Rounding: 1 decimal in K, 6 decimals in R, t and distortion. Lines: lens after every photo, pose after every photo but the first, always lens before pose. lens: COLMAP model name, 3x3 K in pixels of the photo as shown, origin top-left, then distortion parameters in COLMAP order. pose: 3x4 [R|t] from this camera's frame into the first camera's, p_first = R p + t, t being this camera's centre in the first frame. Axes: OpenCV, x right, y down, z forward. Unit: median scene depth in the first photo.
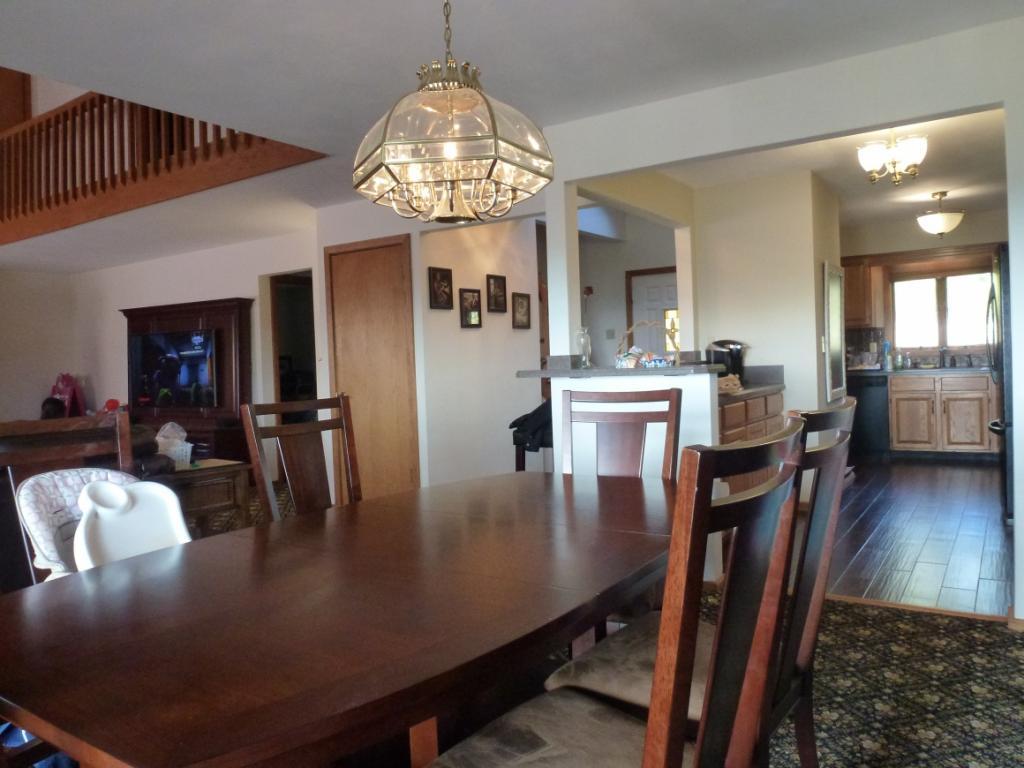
lens RADIAL K [[757.4, 0, 512.1], [0, 757.4, 384.1], [0, 0, 1]] dist [-0.042675, -0.002624]
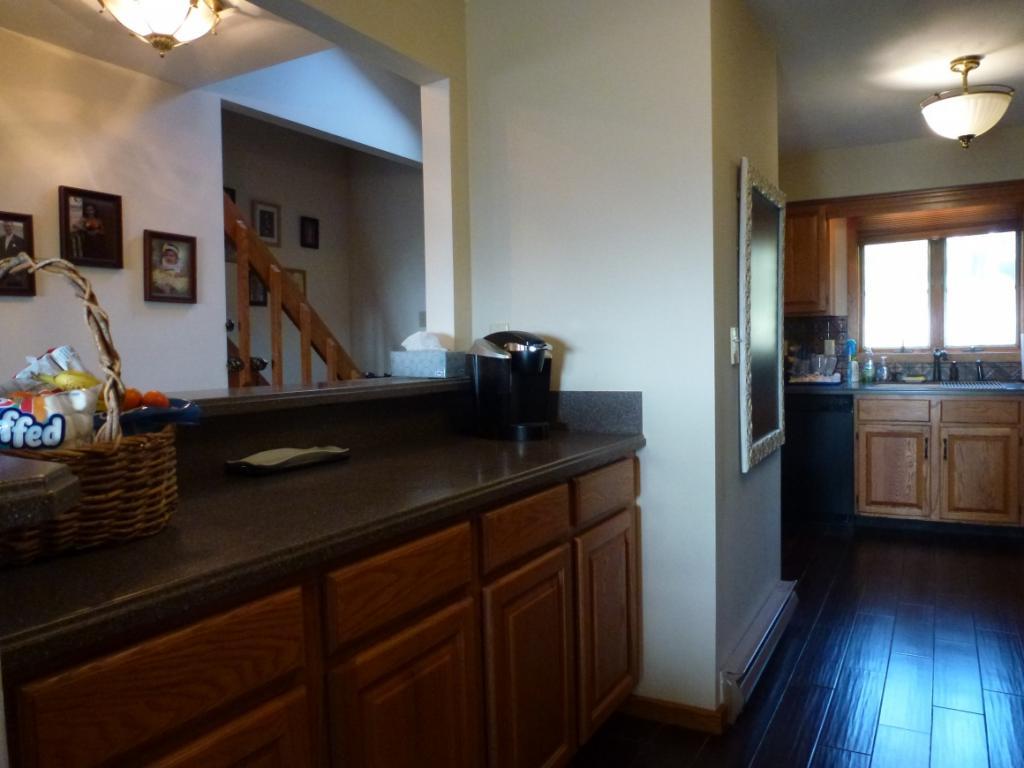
lens RADIAL K [[757.4, 0, 515.4], [0, 757.4, 375.6], [0, 0, 1]] dist [-0.042675, -0.002624]
pose [[0.997561, 0.016269, 0.067878, 0.184743], [-0.016755, 0.999838, 0.006600, -0.026021], [-0.067759, -0.007721, 0.997672, 0.408360]]
